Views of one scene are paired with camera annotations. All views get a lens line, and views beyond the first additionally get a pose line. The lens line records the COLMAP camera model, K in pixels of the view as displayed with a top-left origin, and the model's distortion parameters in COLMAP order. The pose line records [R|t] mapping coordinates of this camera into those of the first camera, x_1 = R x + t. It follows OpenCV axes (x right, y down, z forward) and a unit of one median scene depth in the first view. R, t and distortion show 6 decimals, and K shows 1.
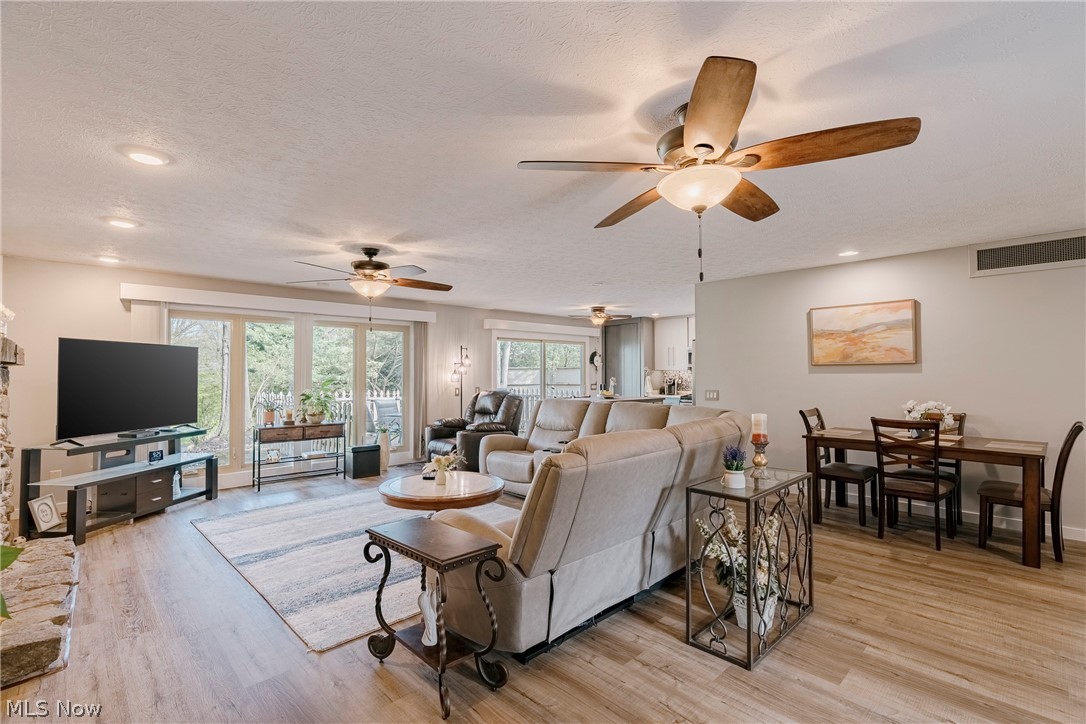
lens RADIAL K [[483.7, 0, 525.5], [0, 483.7, 369.8], [0, 0, 1]] dist [-0.004589, 0.000398]
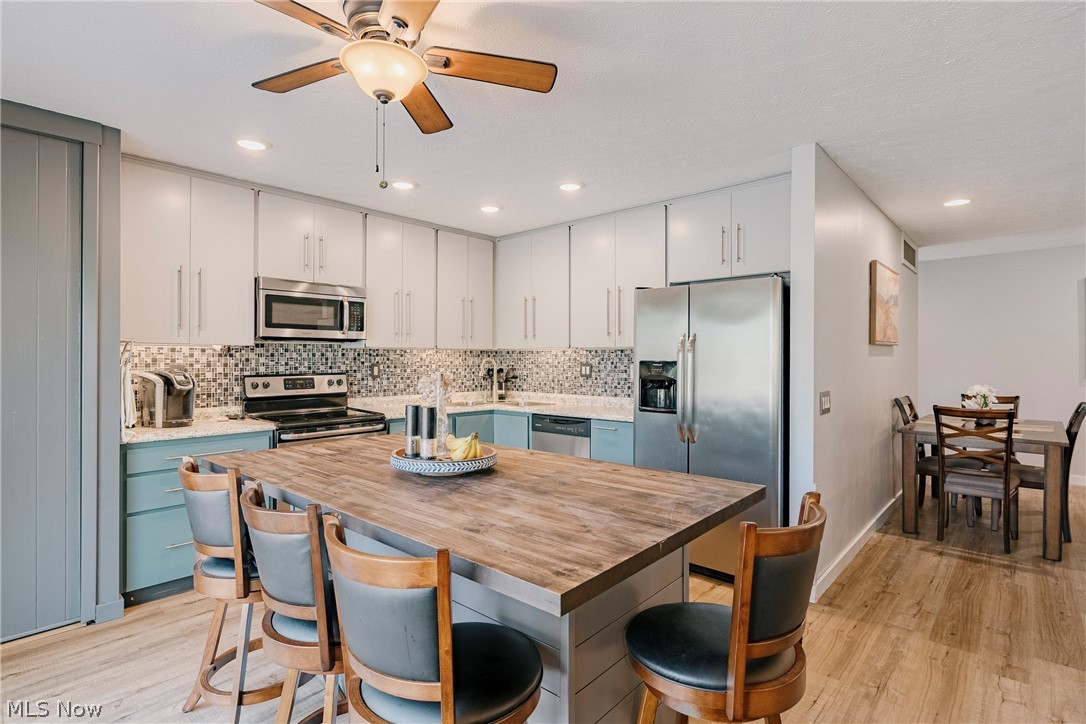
lens RADIAL K [[533.6, 0, 562.6], [0, 533.6, 365.0], [0, 0, 1]] dist [-0.006153, 0.001824]
pose [[-0.135193, -0.012236, 0.990744, -0.115616], [-0.008478, 0.999901, 0.011192, 0.015829], [-0.990783, -0.006887, -0.135283, 1.522577]]
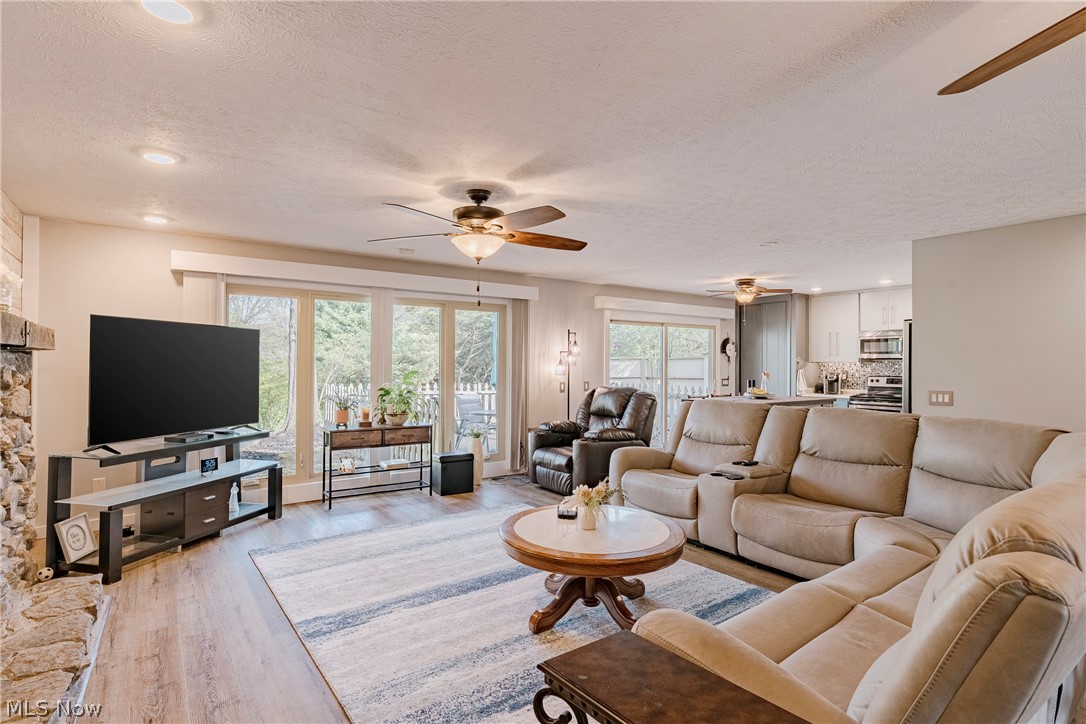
lens RADIAL K [[533.6, 0, 535.9], [0, 533.6, 365.9], [0, 0, 1]] dist [-0.006153, 0.001824]
pose [[0.991766, 0.008098, -0.127804, -0.112153], [-0.006717, 0.999914, 0.011233, 0.001134], [0.127884, -0.010282, 0.991736, 0.185371]]
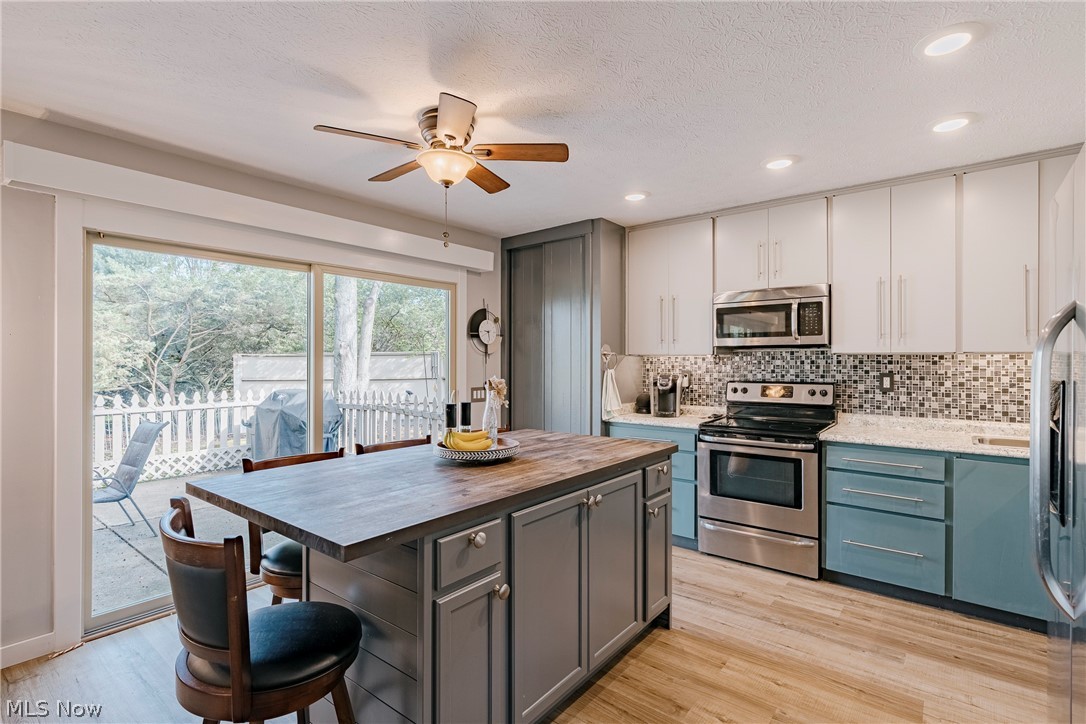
lens RADIAL K [[533.6, 0, 542.7], [0, 533.6, 360.9], [0, 0, 1]] dist [-0.006153, 0.001824]
pose [[0.986469, 0.002384, 0.163929, 0.241786], [-0.003453, 0.999975, 0.006236, 0.007242], [-0.163910, -0.006717, 0.986452, 1.098243]]
